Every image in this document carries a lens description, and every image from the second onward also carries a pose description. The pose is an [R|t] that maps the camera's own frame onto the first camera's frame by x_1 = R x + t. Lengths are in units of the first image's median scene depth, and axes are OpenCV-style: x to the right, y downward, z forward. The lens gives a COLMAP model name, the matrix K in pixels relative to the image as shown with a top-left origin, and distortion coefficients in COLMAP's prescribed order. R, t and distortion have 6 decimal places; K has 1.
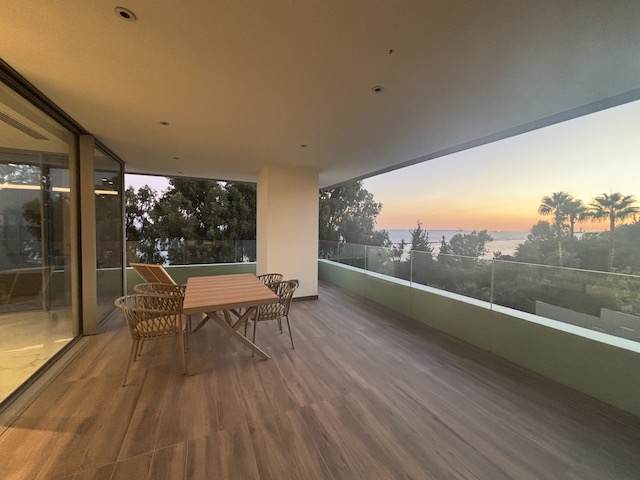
lens RADIAL K [[257.4, 0, 318.9], [0, 257.4, 239.8], [0, 0, 1]] dist [0.001616, -0.000672]
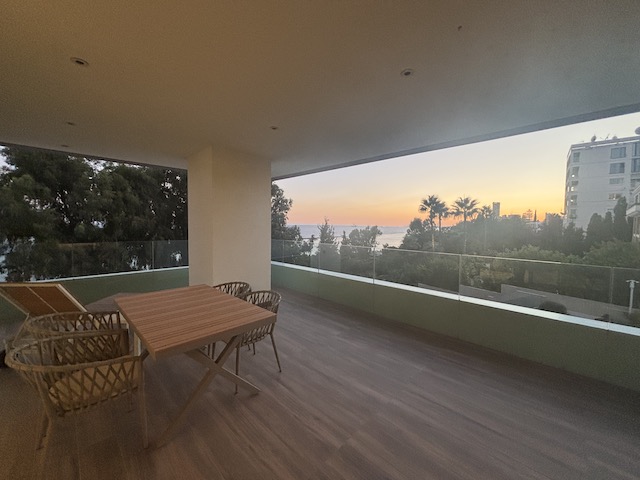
lens RADIAL K [[257.4, 0, 320.1], [0, 257.4, 241.1], [0, 0, 1]] dist [0.001616, -0.000672]
pose [[0.934517, -0.025153, 0.355029, -0.034374], [0.017391, 0.999535, 0.025036, -0.002403], [-0.355494, -0.017222, 0.934520, 0.023516]]
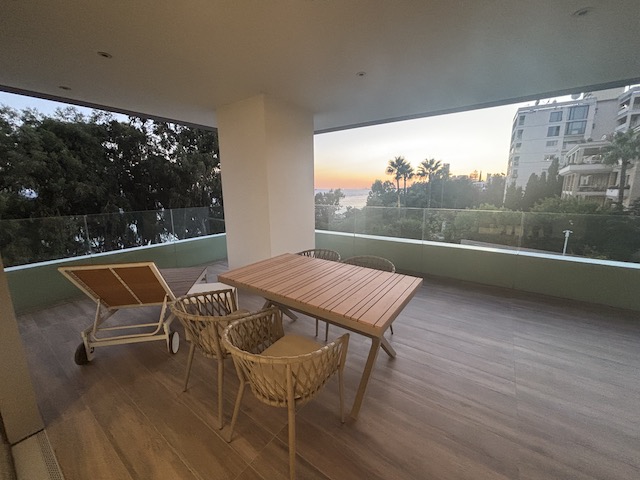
lens RADIAL K [[257.4, 0, 321.1], [0, 257.4, 239.1], [0, 0, 1]] dist [0.001616, -0.000672]
pose [[0.867126, -0.116790, 0.484204, -0.086919], [0.043243, 0.986103, 0.160406, -0.003398], [-0.496209, -0.118154, 0.860126, 0.055639]]
